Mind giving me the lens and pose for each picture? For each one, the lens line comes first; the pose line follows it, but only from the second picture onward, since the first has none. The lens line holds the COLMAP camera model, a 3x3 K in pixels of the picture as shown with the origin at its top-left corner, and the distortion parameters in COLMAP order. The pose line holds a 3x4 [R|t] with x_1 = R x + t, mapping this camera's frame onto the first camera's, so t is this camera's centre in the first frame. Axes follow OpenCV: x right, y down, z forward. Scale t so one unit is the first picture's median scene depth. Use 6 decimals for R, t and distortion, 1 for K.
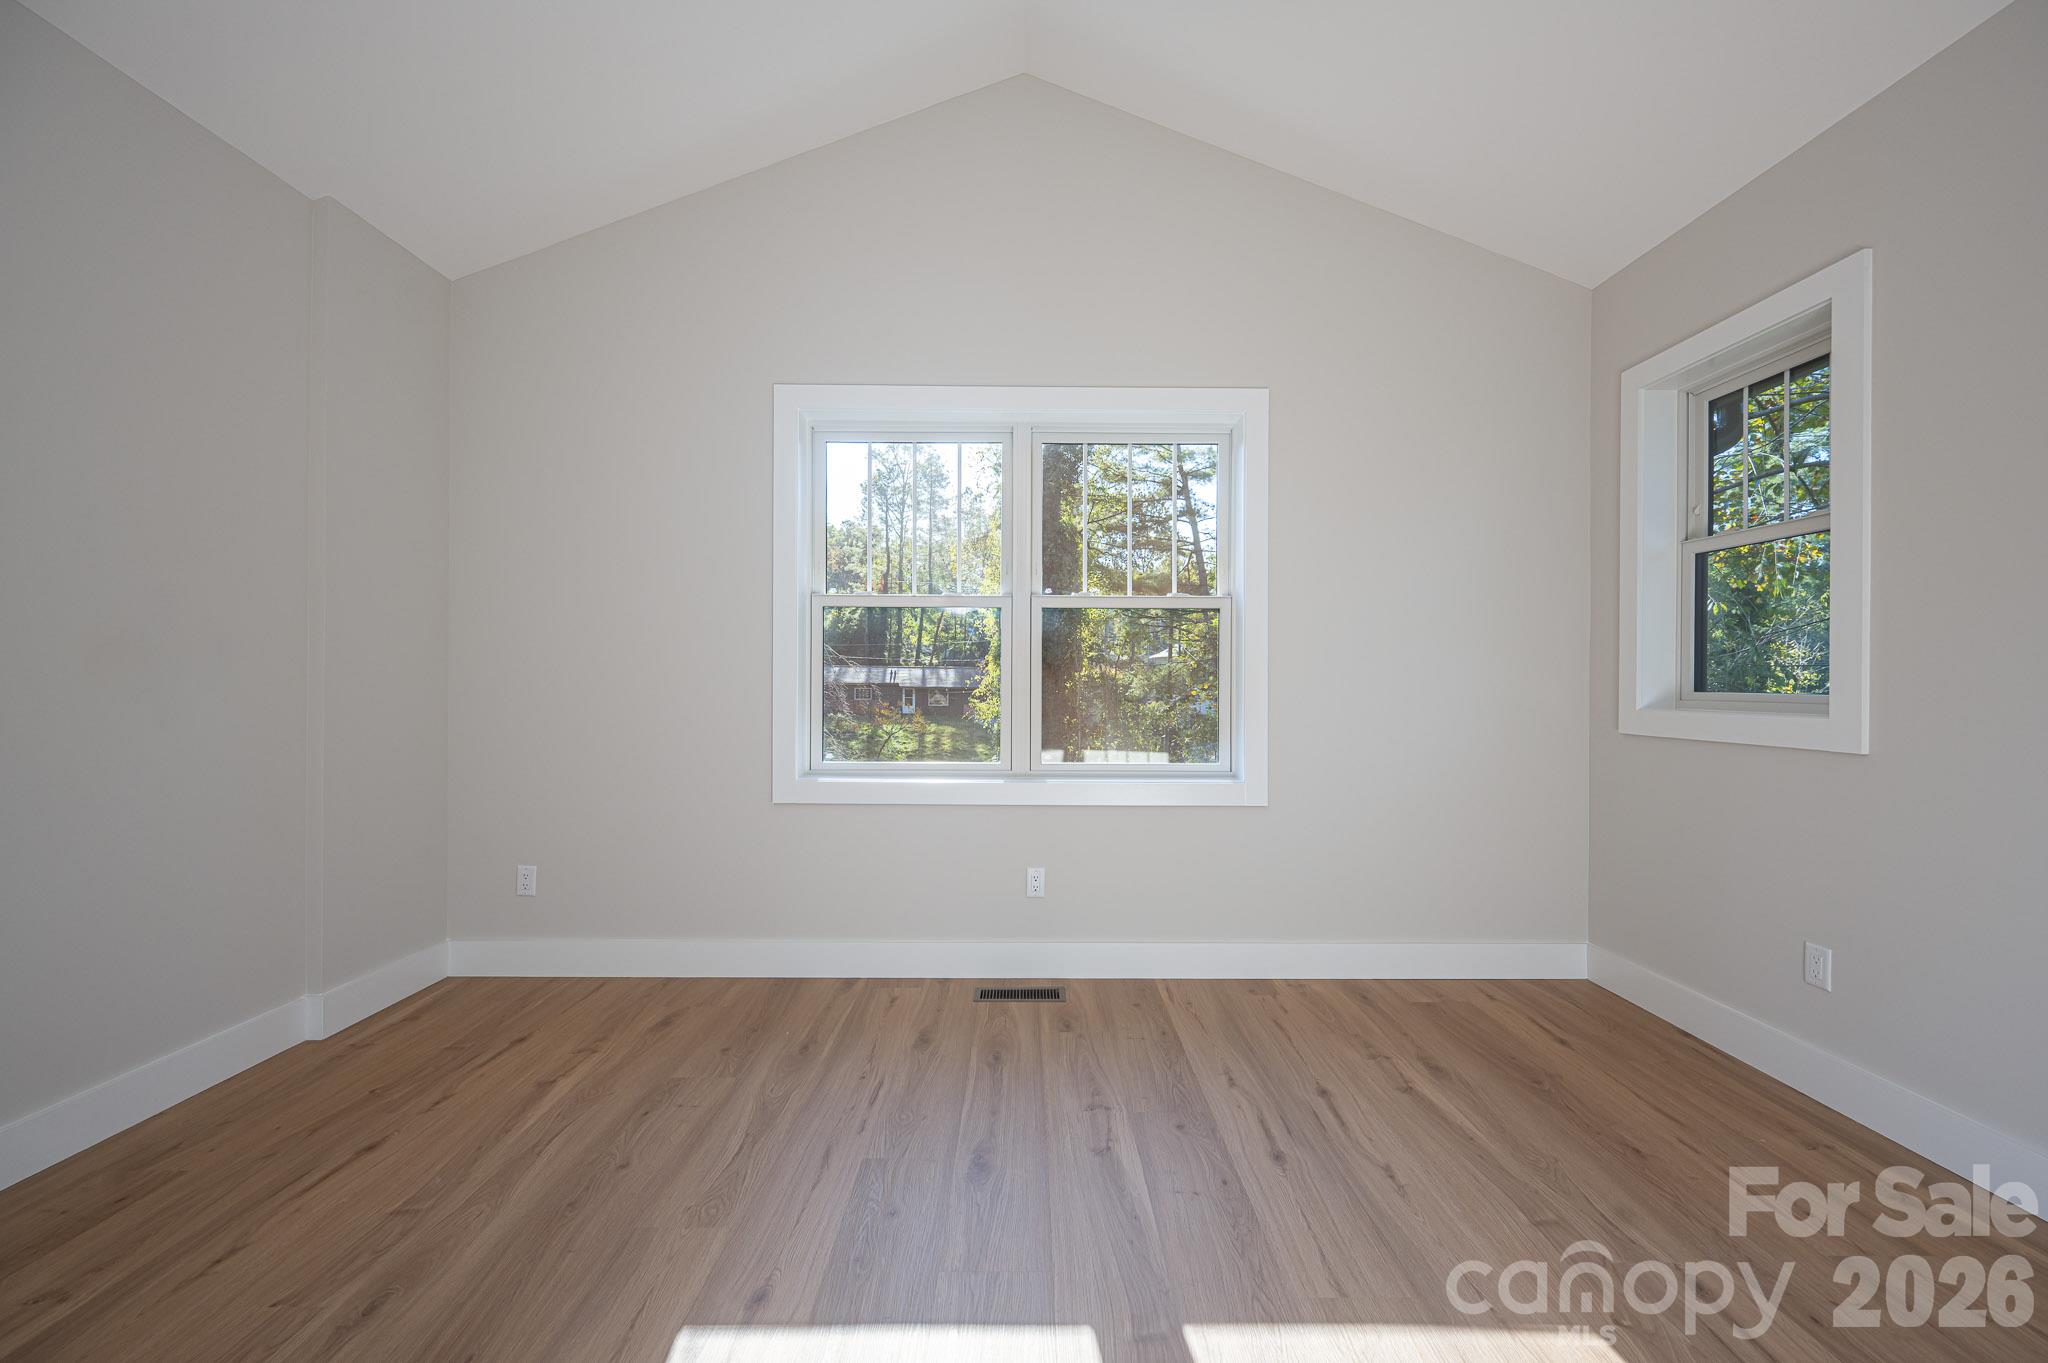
lens RADIAL K [[825.7, 0, 1024.0], [0, 825.7, 681.5], [0, 0, 1]] dist [-0.000766, -0.000067]
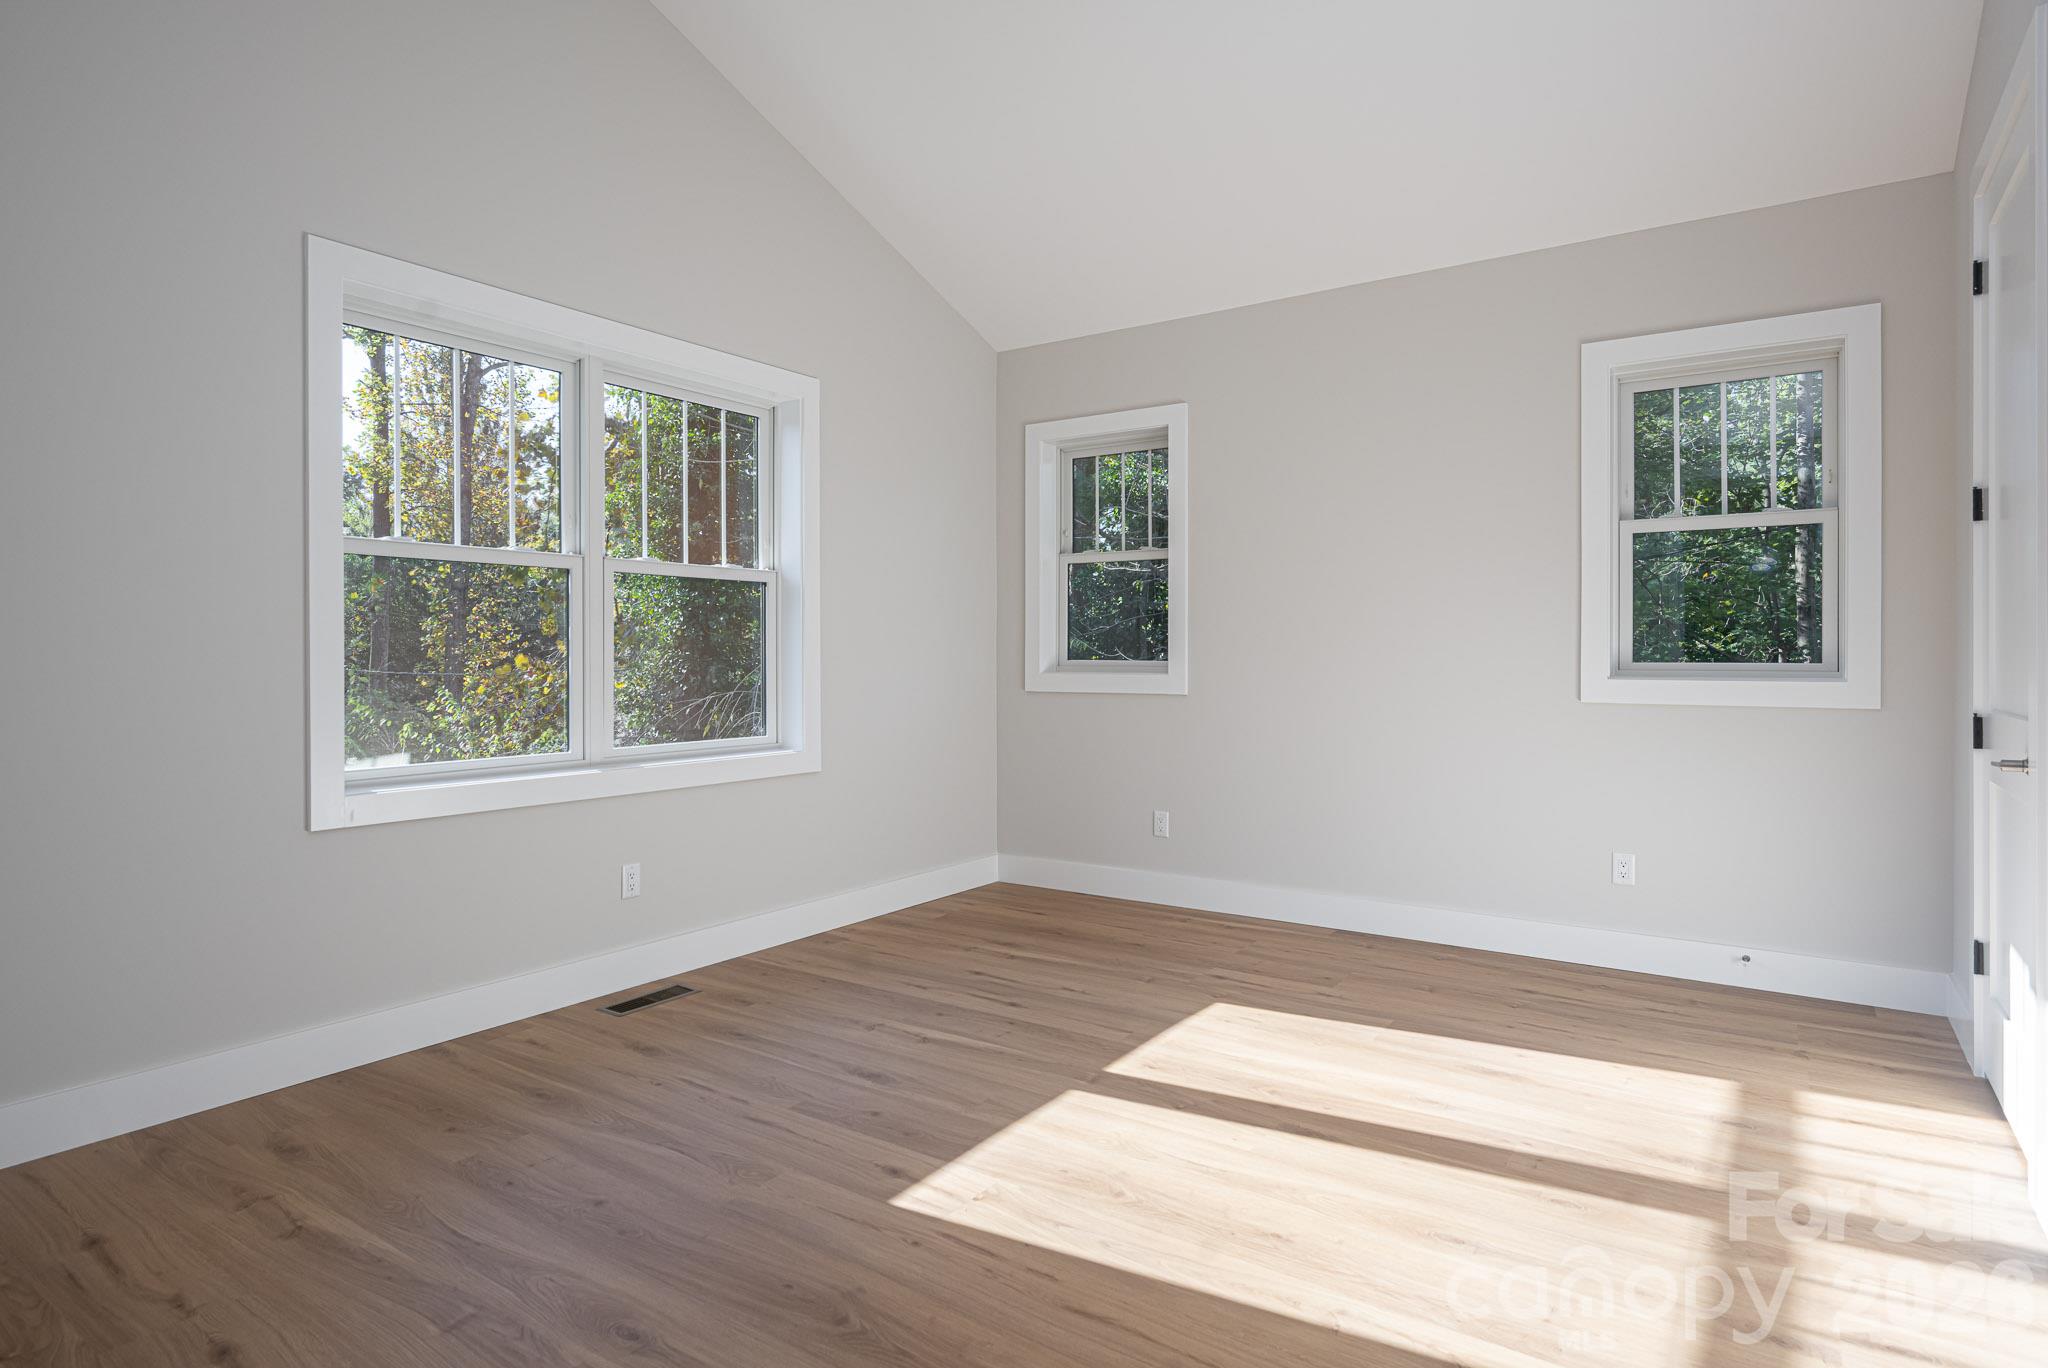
lens RADIAL K [[1104.5, 0, 1026.4], [0, 1104.5, 662.4], [0, 0, 1]] dist [0.000746, 0.001039]
pose [[0.570039, -0.009986, 0.821557, -0.832255], [0.003856, 0.999948, 0.009479, -0.002505], [-0.821608, -0.002236, 0.570048, -0.037020]]
